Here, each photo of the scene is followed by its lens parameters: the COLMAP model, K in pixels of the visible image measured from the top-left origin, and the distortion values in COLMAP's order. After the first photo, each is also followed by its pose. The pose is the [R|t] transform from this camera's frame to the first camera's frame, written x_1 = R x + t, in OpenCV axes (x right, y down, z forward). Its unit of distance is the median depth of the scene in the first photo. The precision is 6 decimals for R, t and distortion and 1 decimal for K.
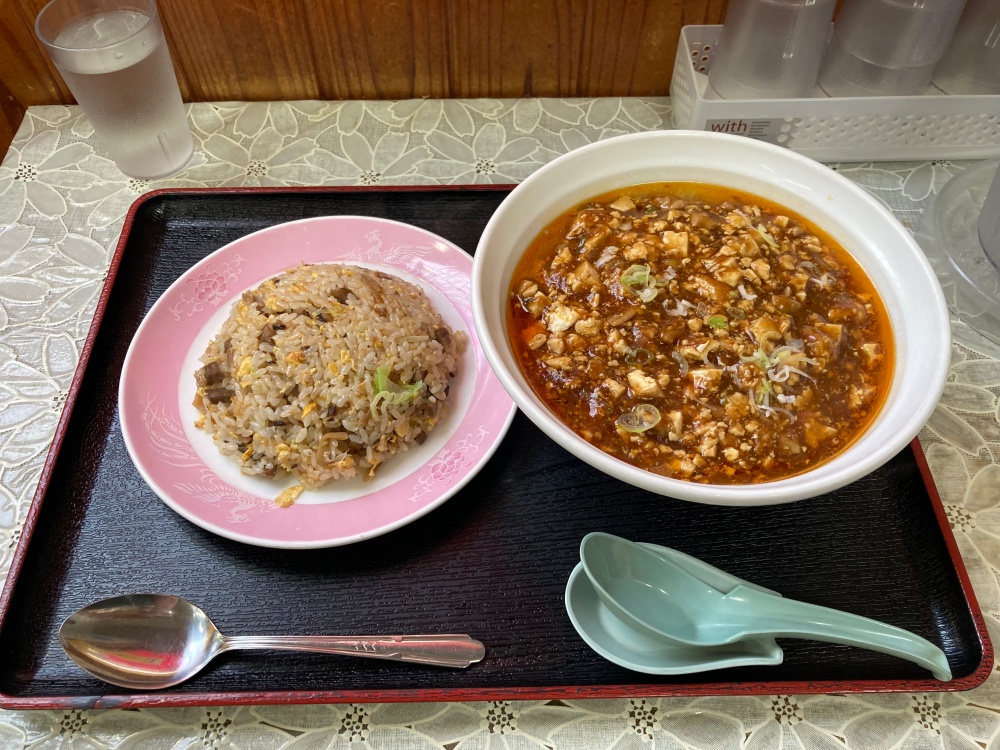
lens RADIAL K [[810.8, 0, 500.0], [0, 810.8, 375.0], [0, 0, 1]] dist [0.054177, -0.094961]
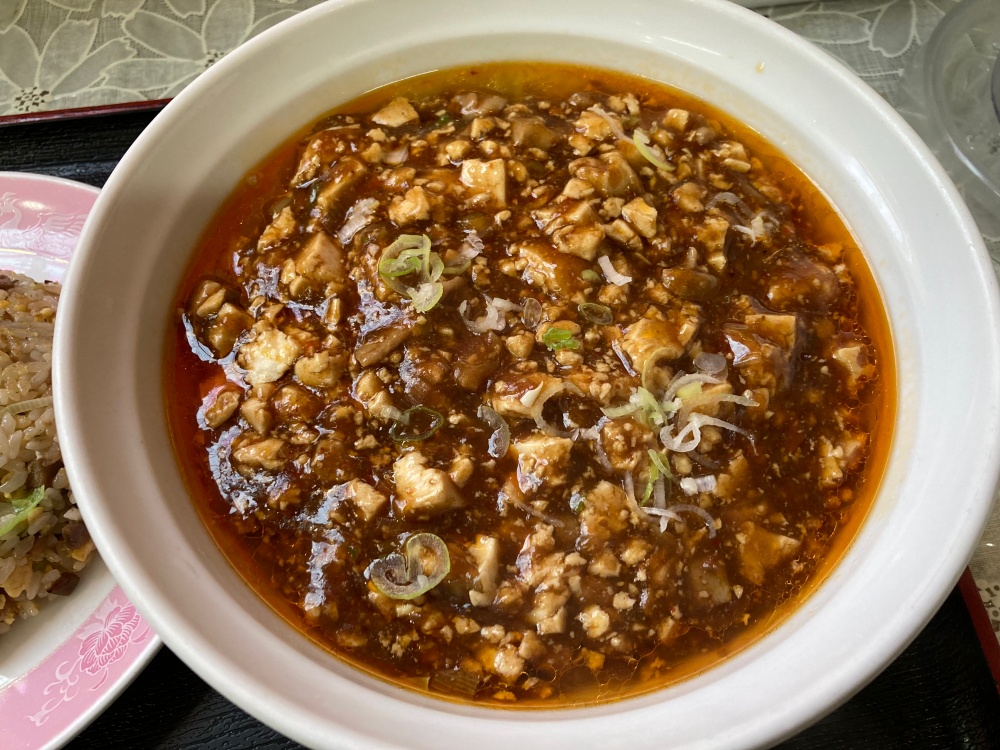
lens RADIAL K [[793.5, 0, 500.0], [0, 793.5, 375.0], [0, 0, 1]] dist [0.063616, -0.082416]
pose [[0.992974, -0.110561, 0.042181, 0.195213], [0.104241, 0.985965, 0.130414, -0.106507], [-0.056008, -0.125101, 0.990562, 0.473763]]
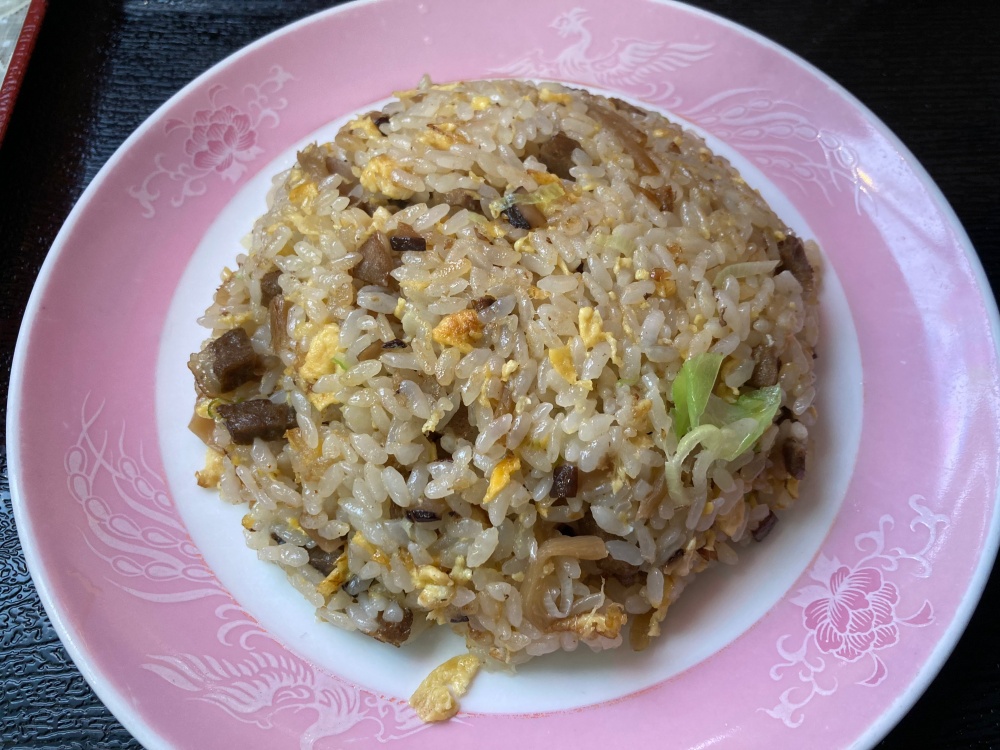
lens RADIAL K [[810.8, 0, 500.0], [0, 810.8, 375.0], [0, 0, 1]] dist [0.054177, -0.094961]
pose [[0.999670, 0.005830, -0.025016, -0.222221], [-0.001930, 0.988200, 0.153160, -0.057029], [0.025614, -0.153061, 0.987885, 0.634879]]
